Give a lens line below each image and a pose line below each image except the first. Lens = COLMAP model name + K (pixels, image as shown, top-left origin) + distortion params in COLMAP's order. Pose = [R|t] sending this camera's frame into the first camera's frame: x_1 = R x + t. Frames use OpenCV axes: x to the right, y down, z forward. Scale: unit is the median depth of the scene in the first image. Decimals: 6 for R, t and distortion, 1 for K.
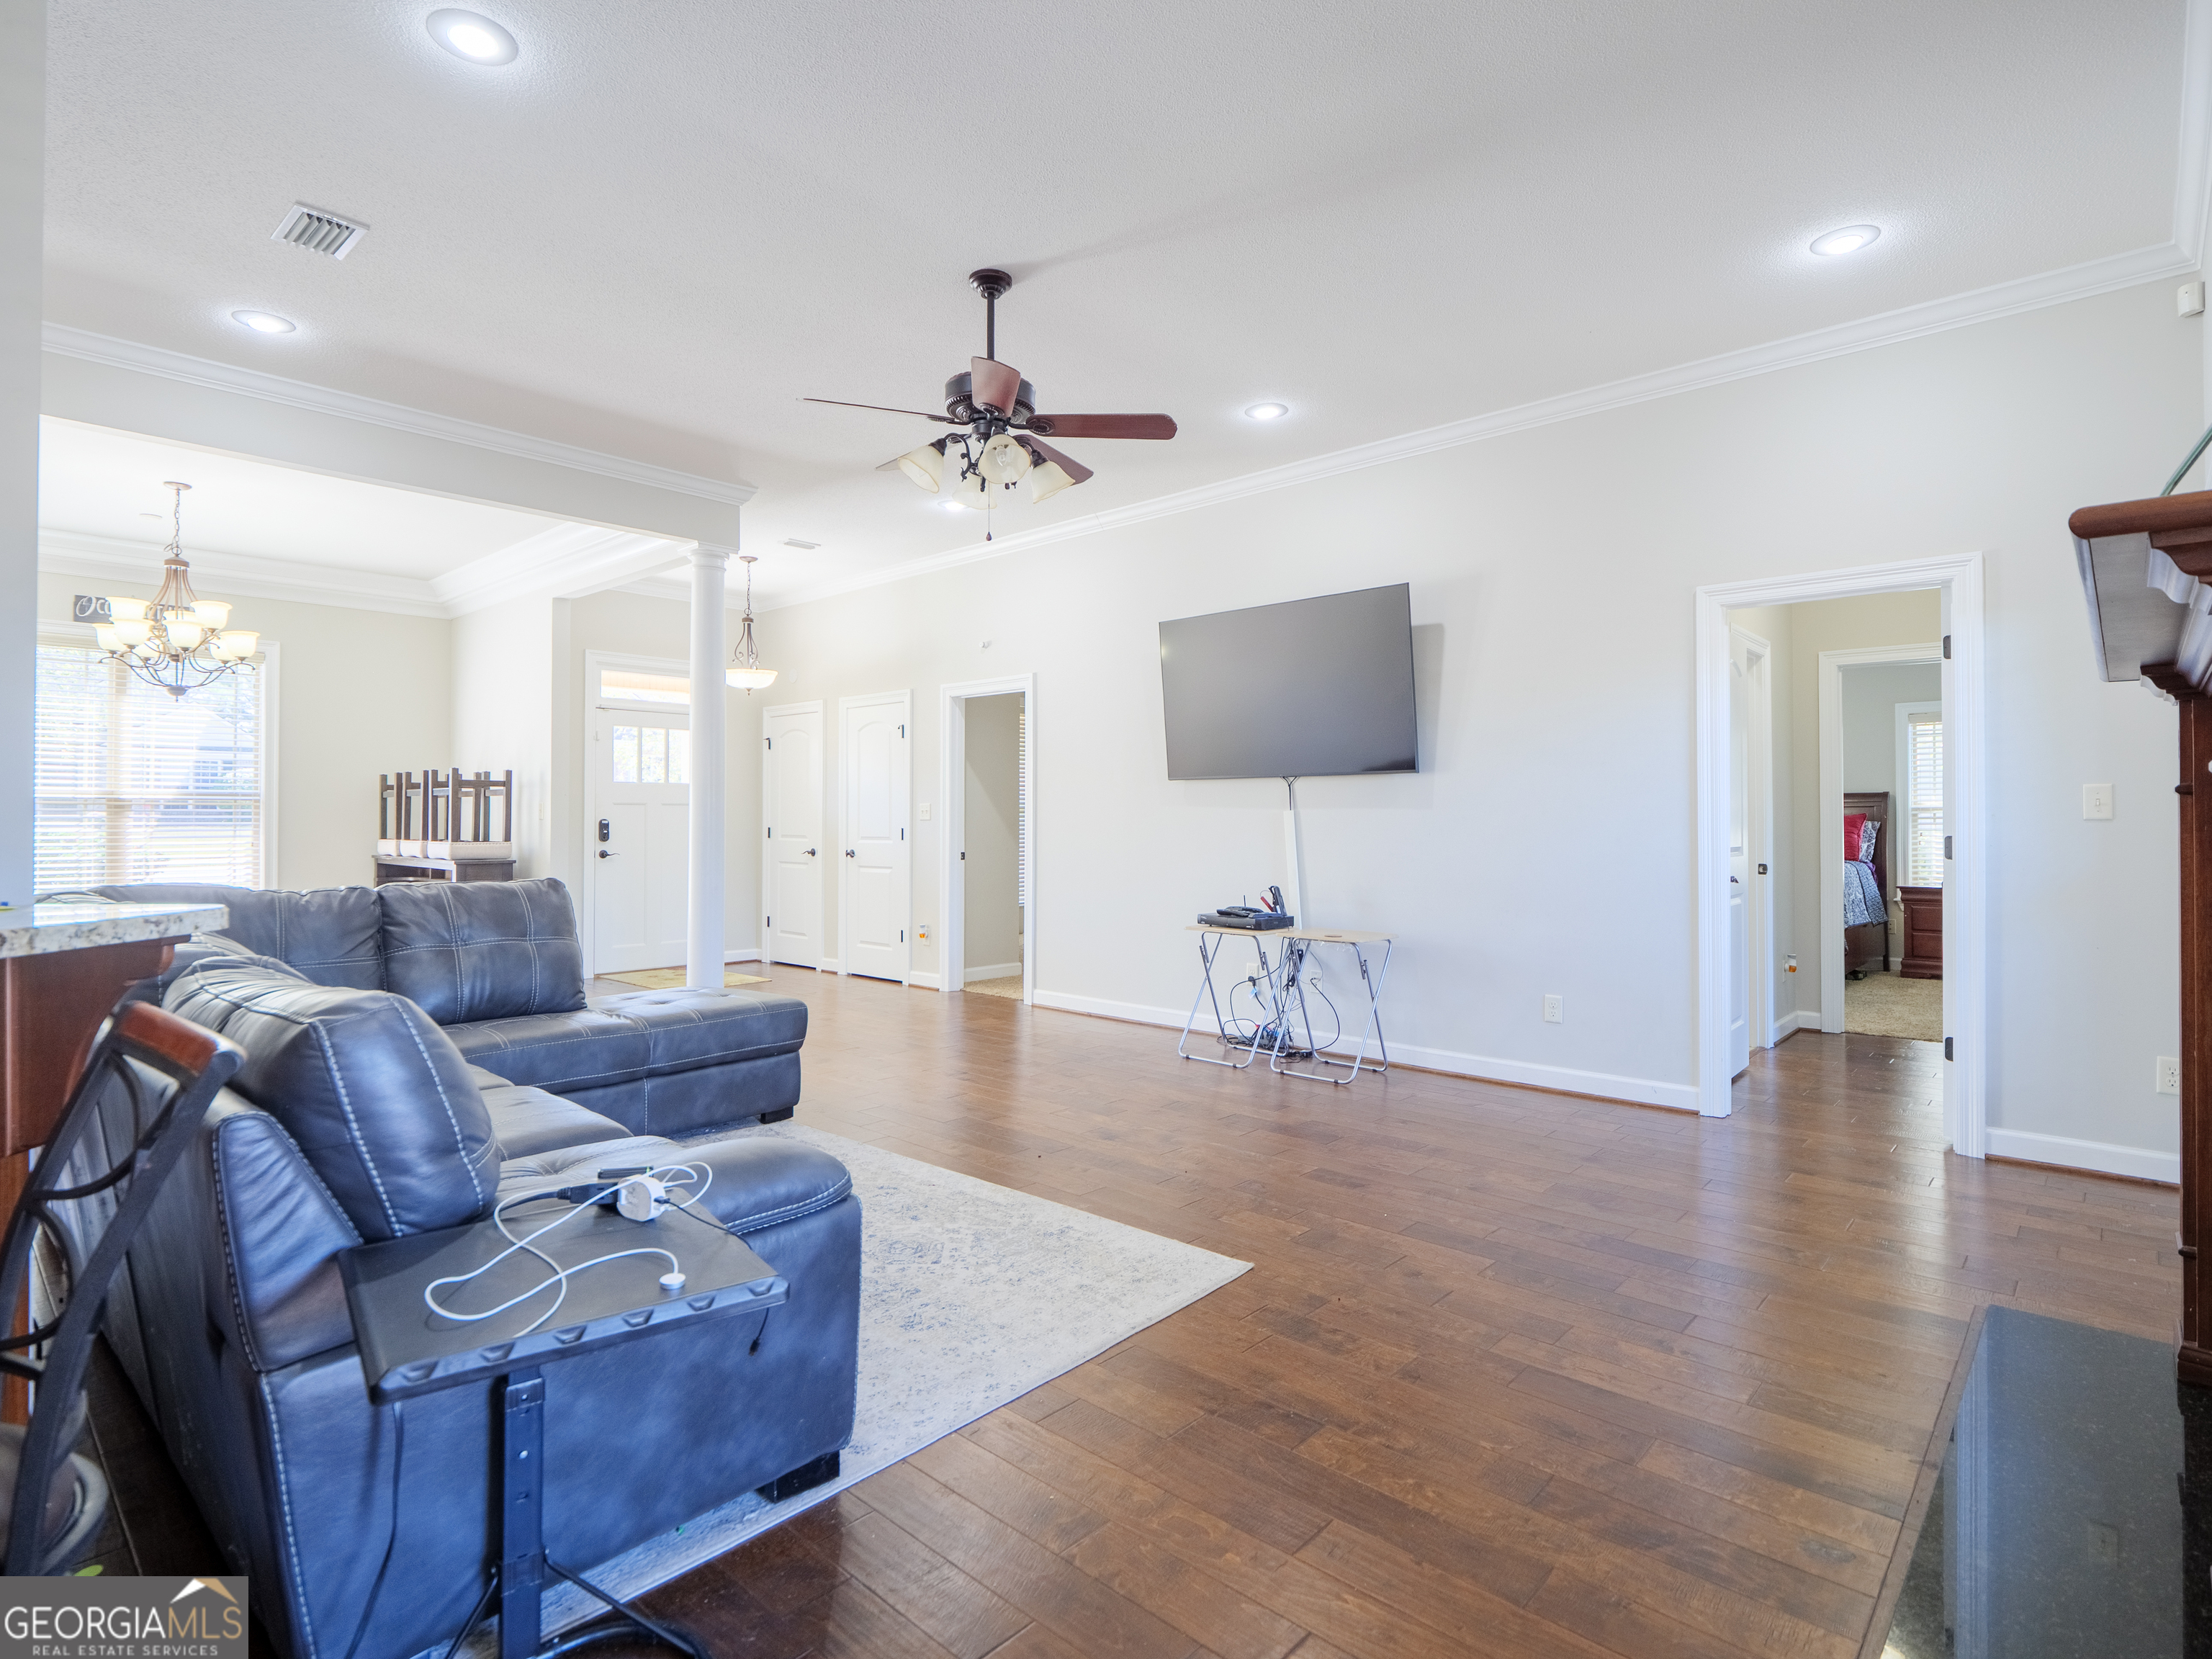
lens RADIAL K [[1127.3, 0, 1106.6], [0, 1127.3, 815.7], [0, 0, 1]] dist [0.004377, -0.000189]
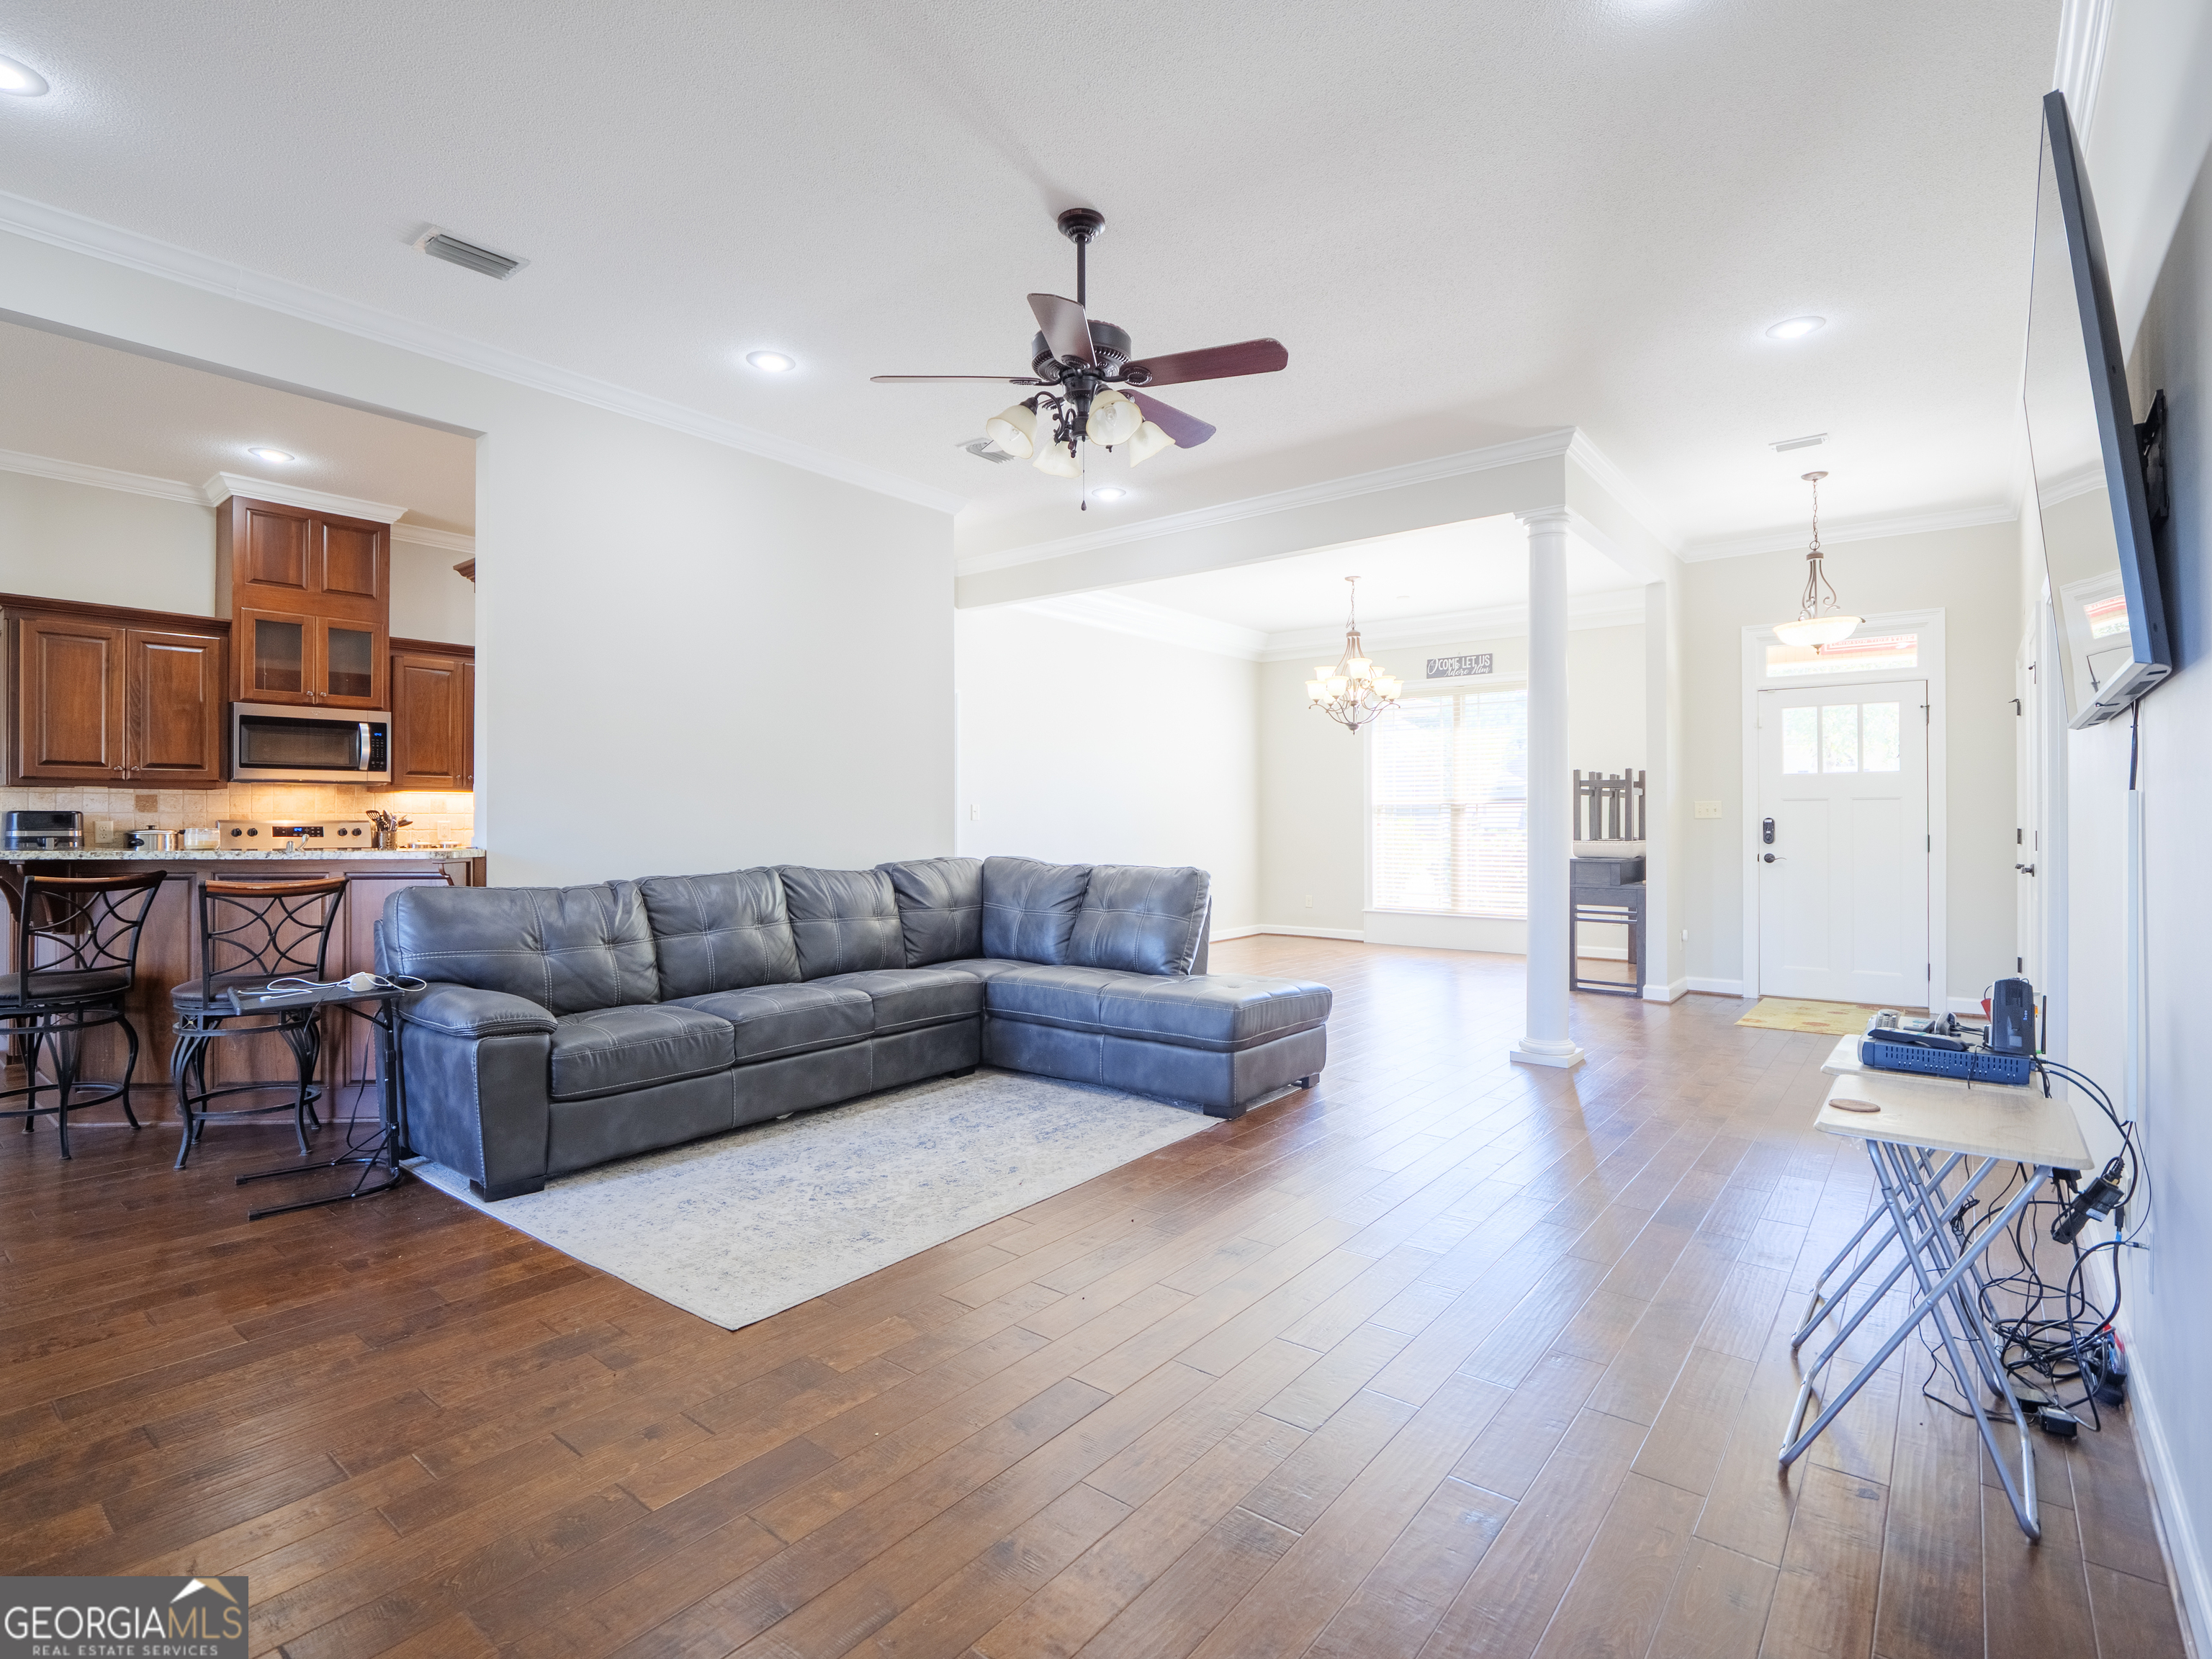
lens RADIAL K [[1072.5, 0, 1097.7], [0, 1072.5, 824.3], [0, 0, 1]] dist [-0.005370, -0.000254]
pose [[0.065263, 0.003114, -0.997863, 0.392976], [0.005992, 0.999976, 0.003513, 0.002160], [0.997850, -0.006209, 0.065242, 0.494641]]
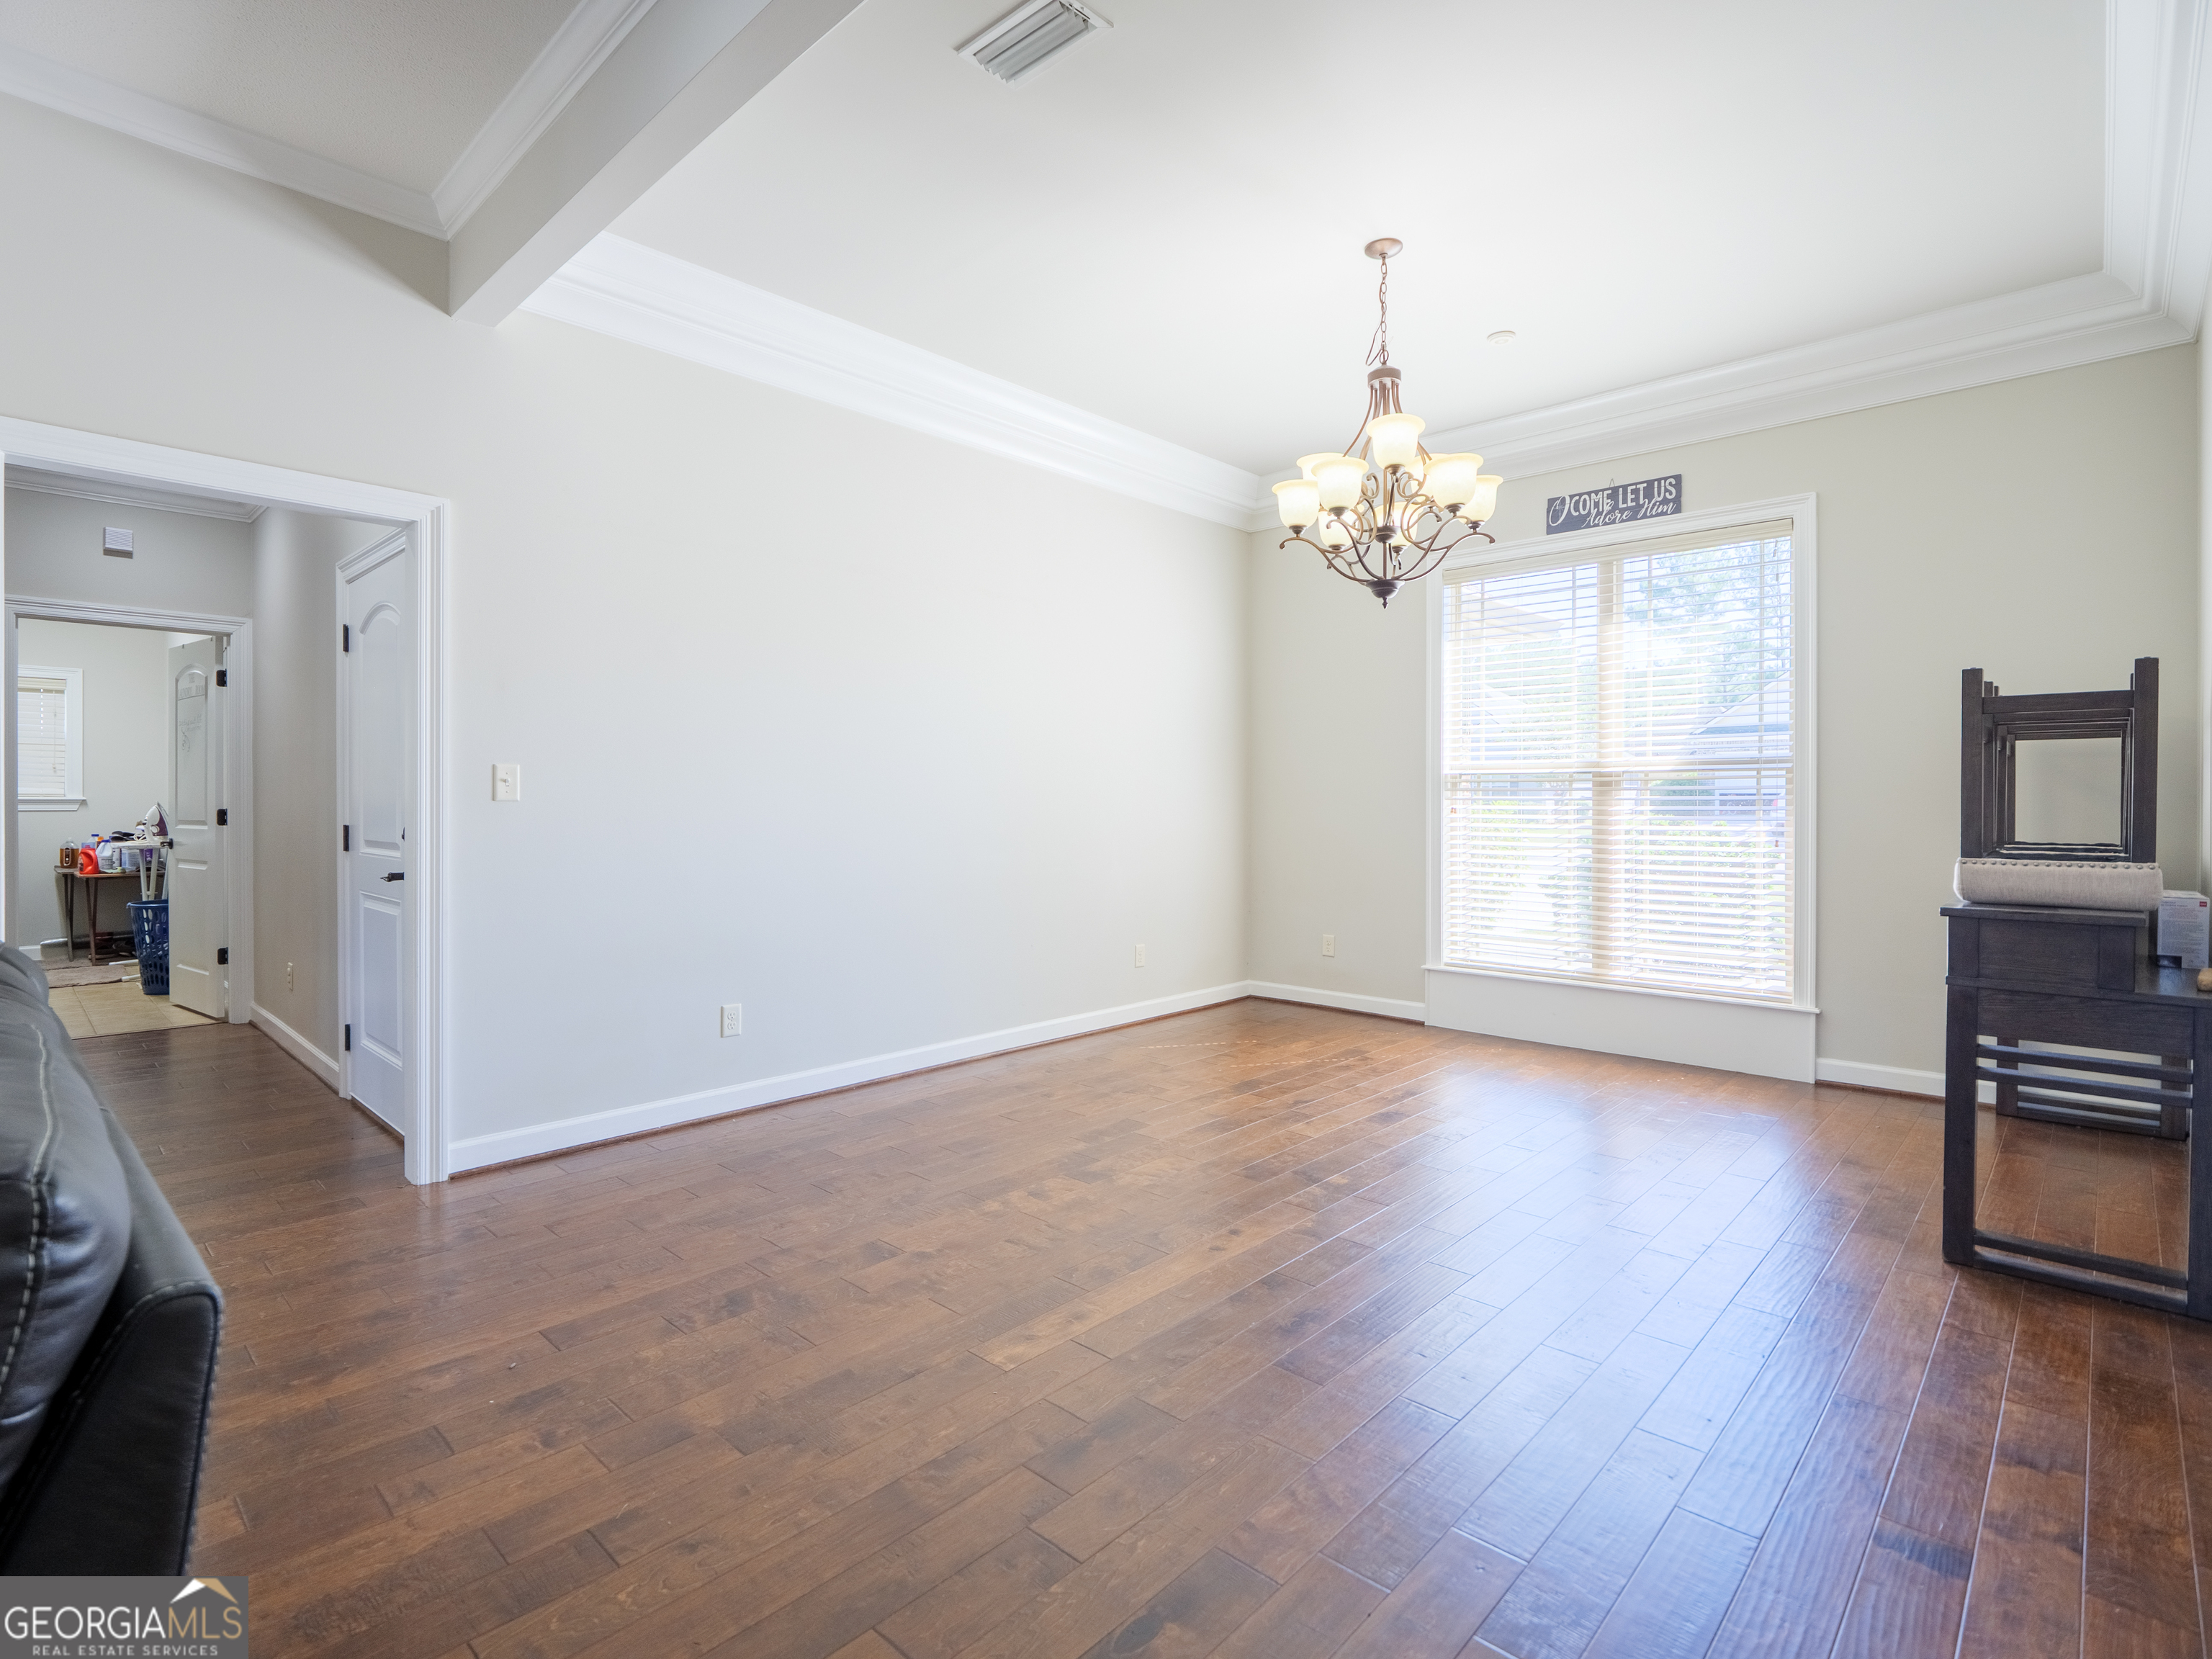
lens RADIAL K [[1072.5, 0, 1106.0], [0, 1072.5, 810.2], [0, 0, 1]] dist [-0.005370, -0.000254]
pose [[-0.010015, 0.006374, -0.999930, -0.203382], [0.001771, 0.999978, 0.006356, 0.004086], [0.999948, -0.001708, -0.010026, 0.708255]]
